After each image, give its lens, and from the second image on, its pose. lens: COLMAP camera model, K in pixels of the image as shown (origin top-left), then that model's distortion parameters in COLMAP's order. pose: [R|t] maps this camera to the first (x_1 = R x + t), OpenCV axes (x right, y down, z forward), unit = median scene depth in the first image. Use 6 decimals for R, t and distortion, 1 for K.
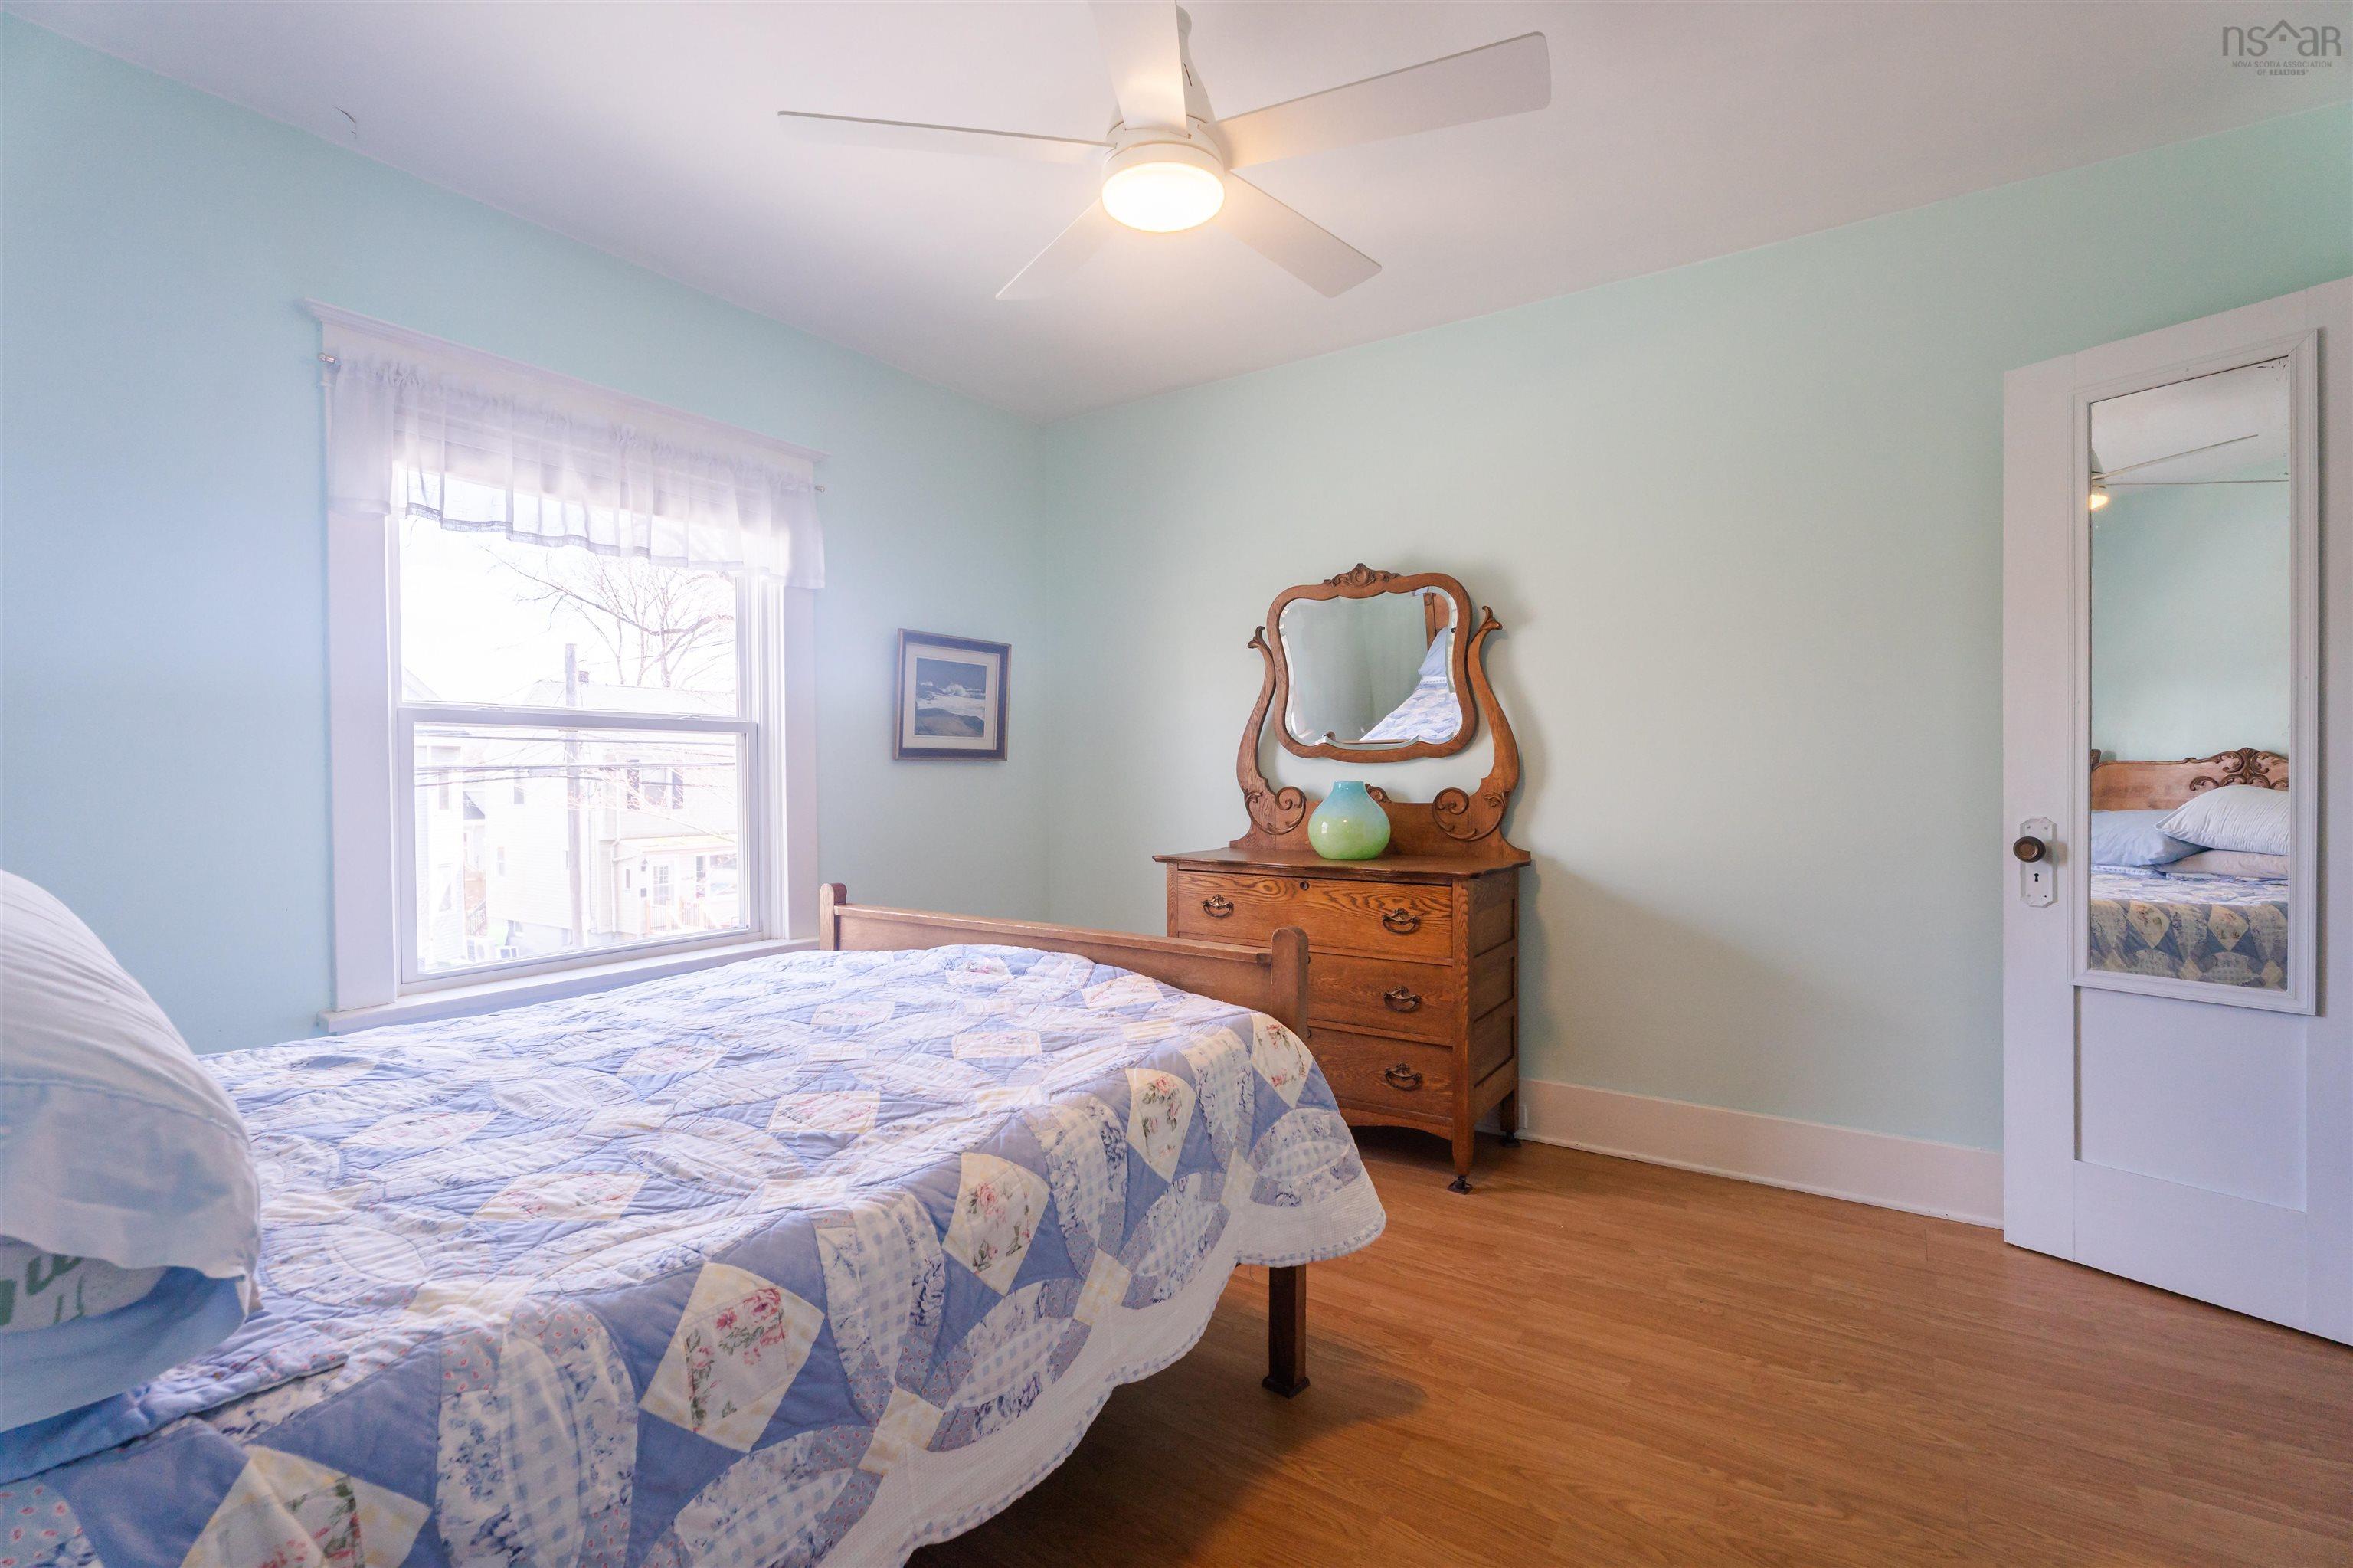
lens RADIAL K [[1070.1, 0, 1174.0], [0, 1070.1, 771.9], [0, 0, 1]] dist [-0.001165, 0.002129]
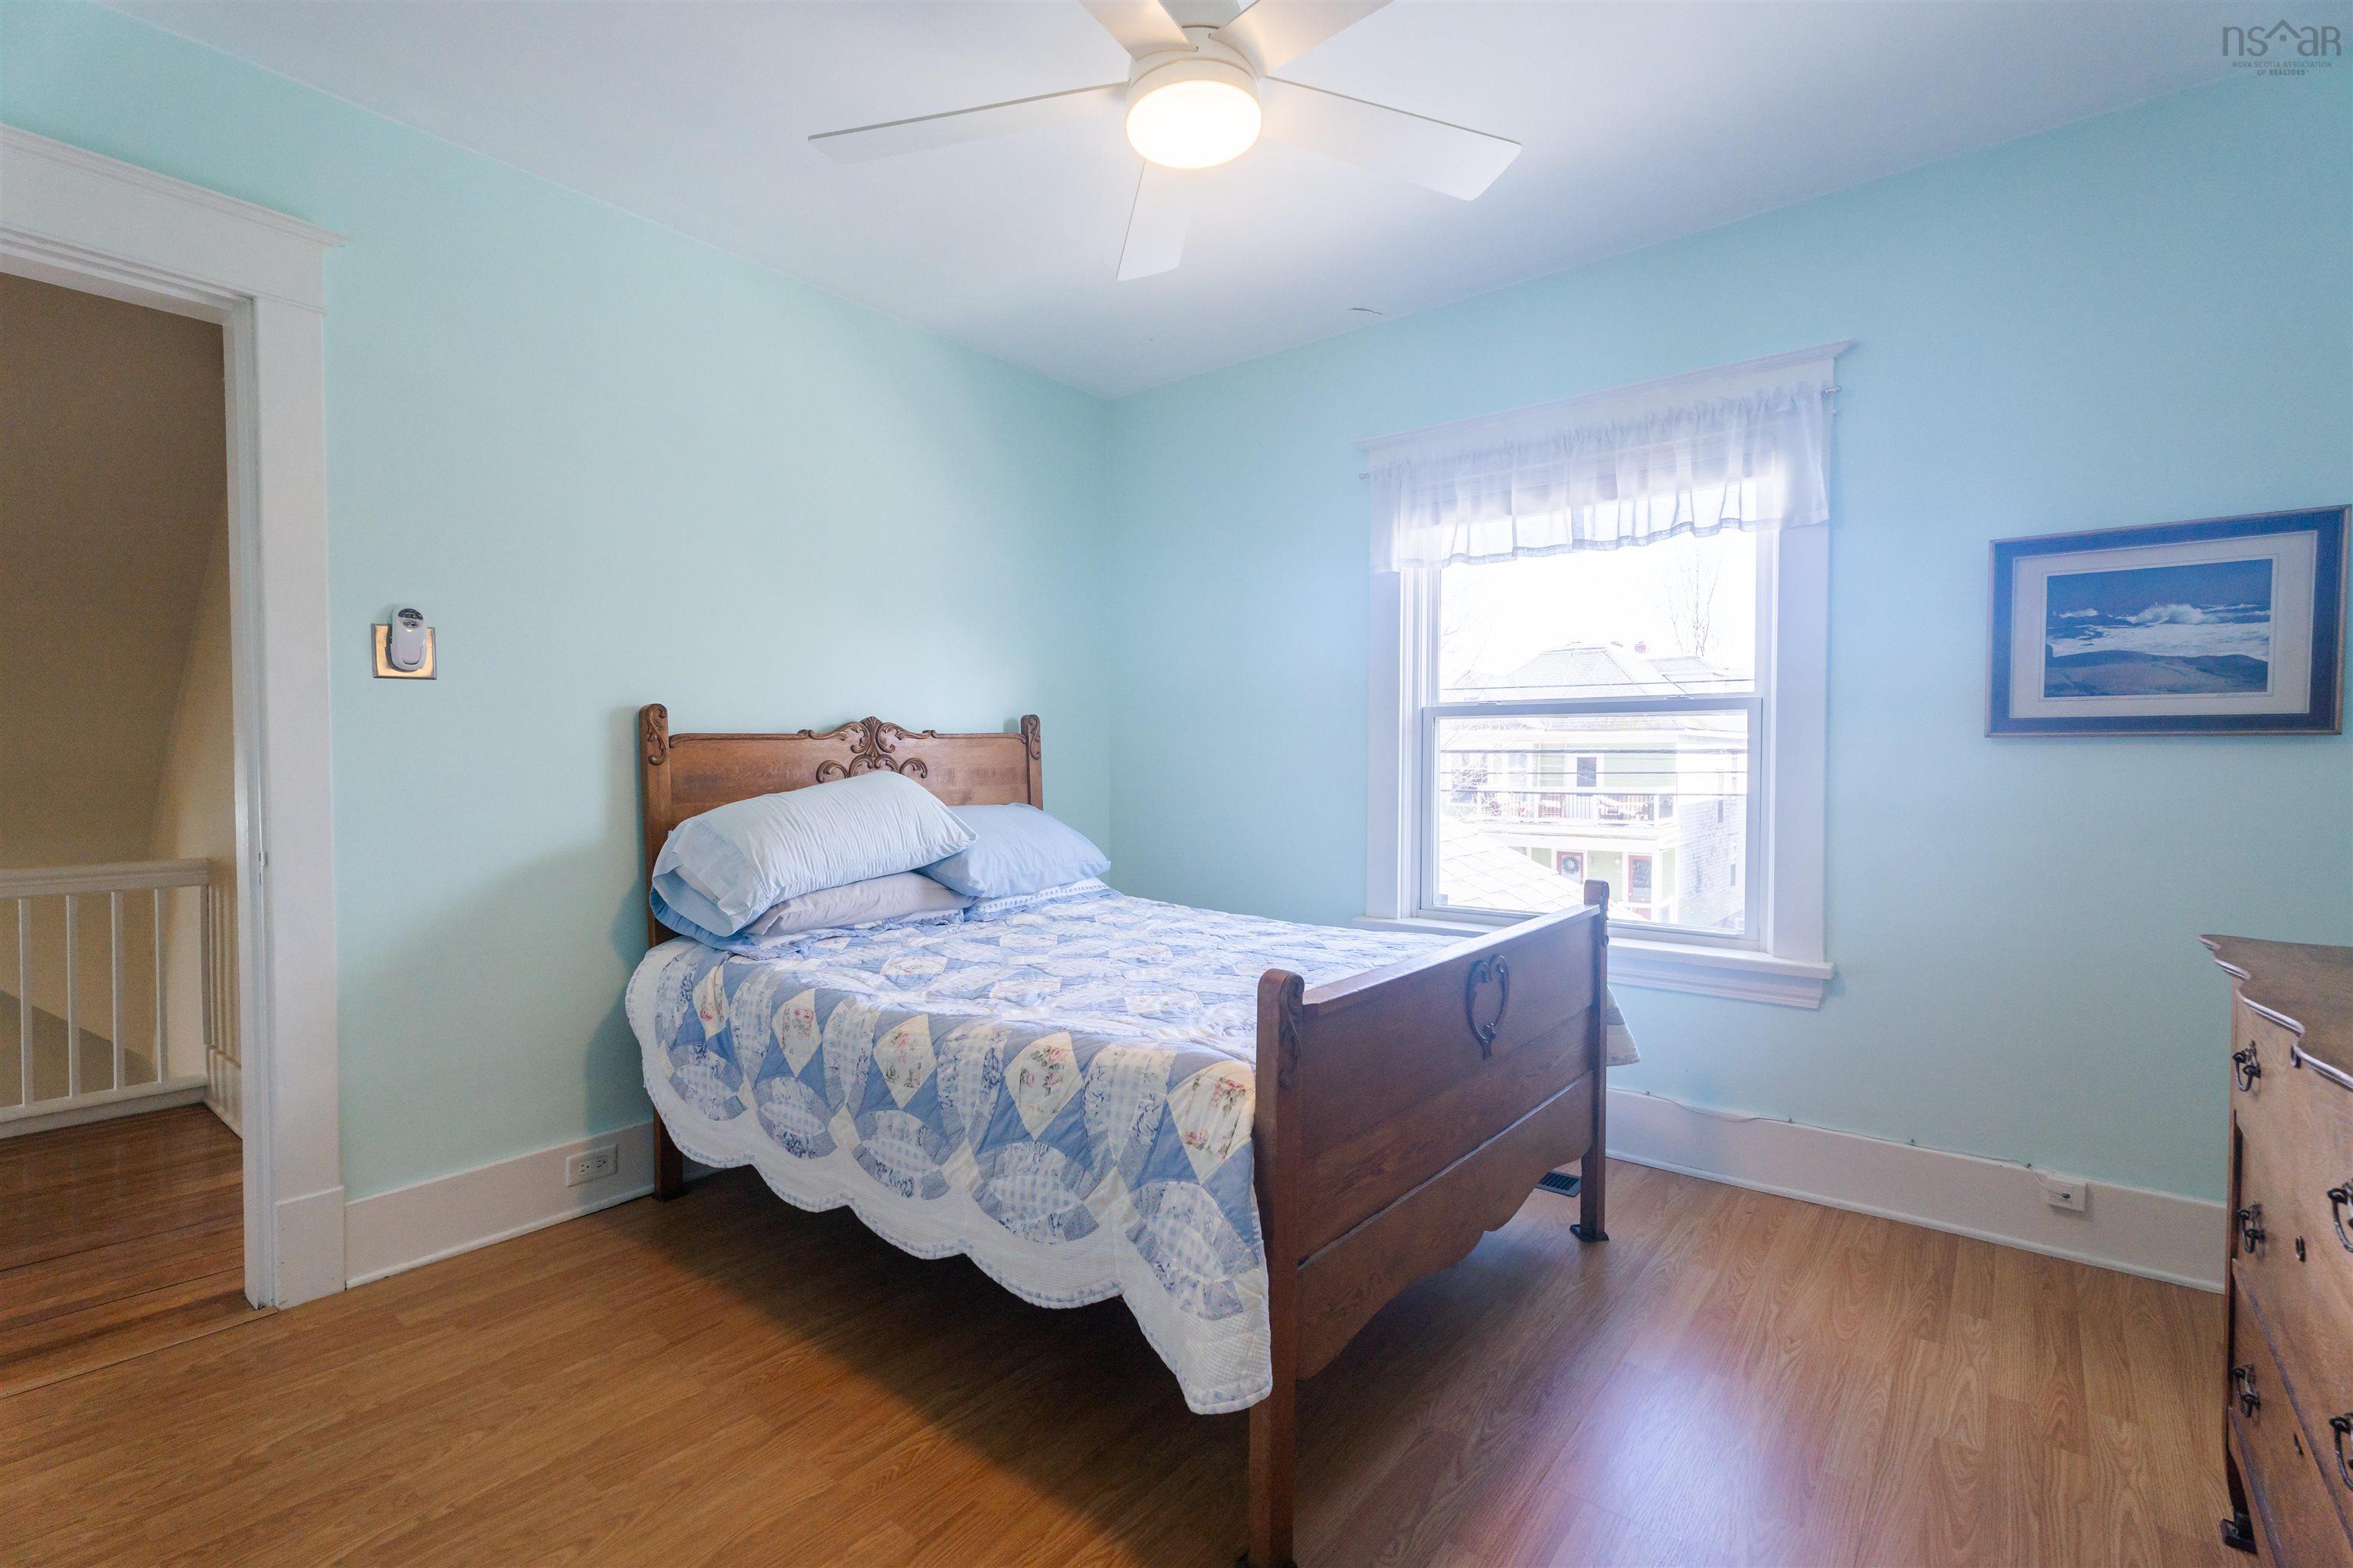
lens RADIAL K [[1070.1, 0, 1174.8], [0, 1070.1, 793.9], [0, 0, 1]] dist [-0.001165, 0.002129]
pose [[-0.084738, 0.036597, -0.995731, 1.058778], [0.002361, 0.999330, 0.036528, -0.002881], [0.996400, 0.000745, -0.084768, 1.248256]]
